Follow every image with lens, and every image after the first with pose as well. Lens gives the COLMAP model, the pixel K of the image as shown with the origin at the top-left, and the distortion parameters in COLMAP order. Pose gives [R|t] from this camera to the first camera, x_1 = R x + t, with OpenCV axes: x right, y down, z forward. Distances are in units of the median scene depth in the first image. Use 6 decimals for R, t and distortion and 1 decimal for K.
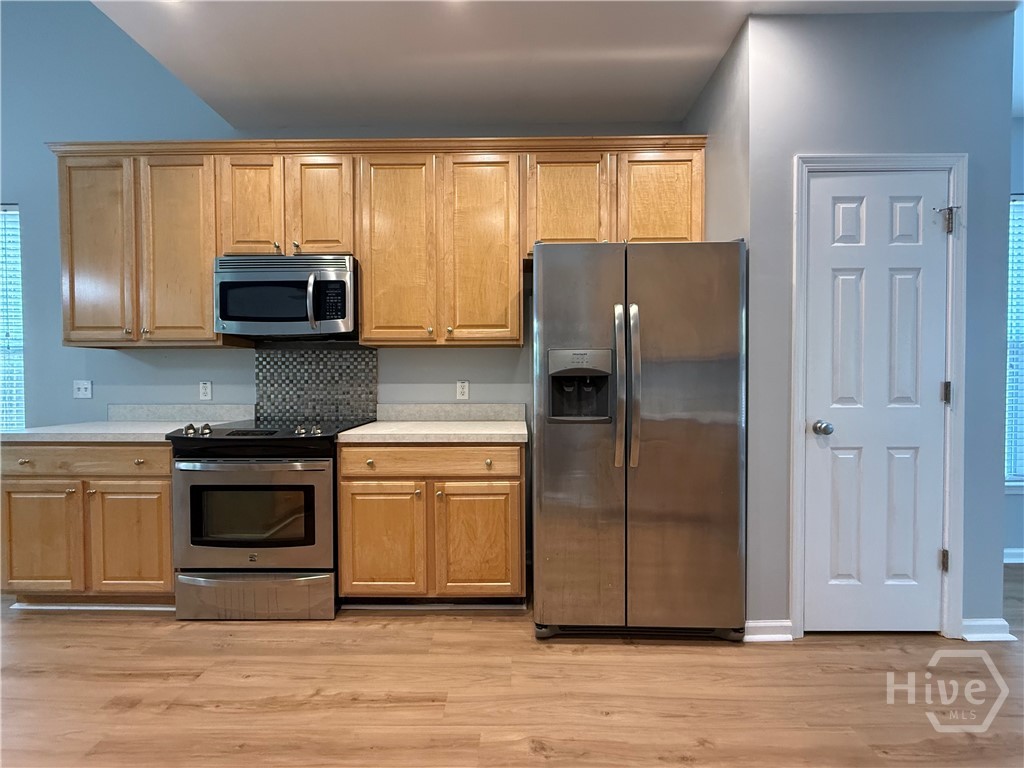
lens RADIAL K [[405.3, 0, 518.7], [0, 405.3, 388.9], [0, 0, 1]] dist [-0.001288, 0.000237]
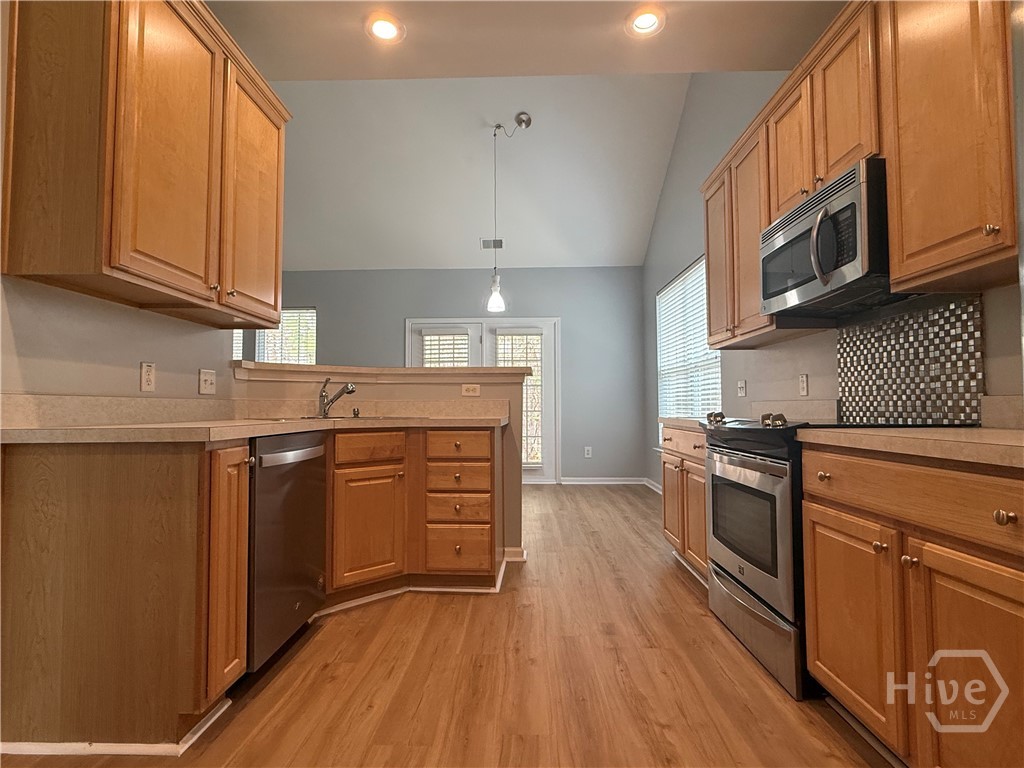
lens RADIAL K [[500.3, 0, 516.1], [0, 500.3, 385.1], [0, 0, 1]] dist [0.001416, -0.000060]
pose [[-0.001321, -0.042904, -0.999078, 0.308415], [-0.012378, 0.999003, -0.042884, 0.058551], [0.999923, 0.012310, -0.001851, 0.387298]]
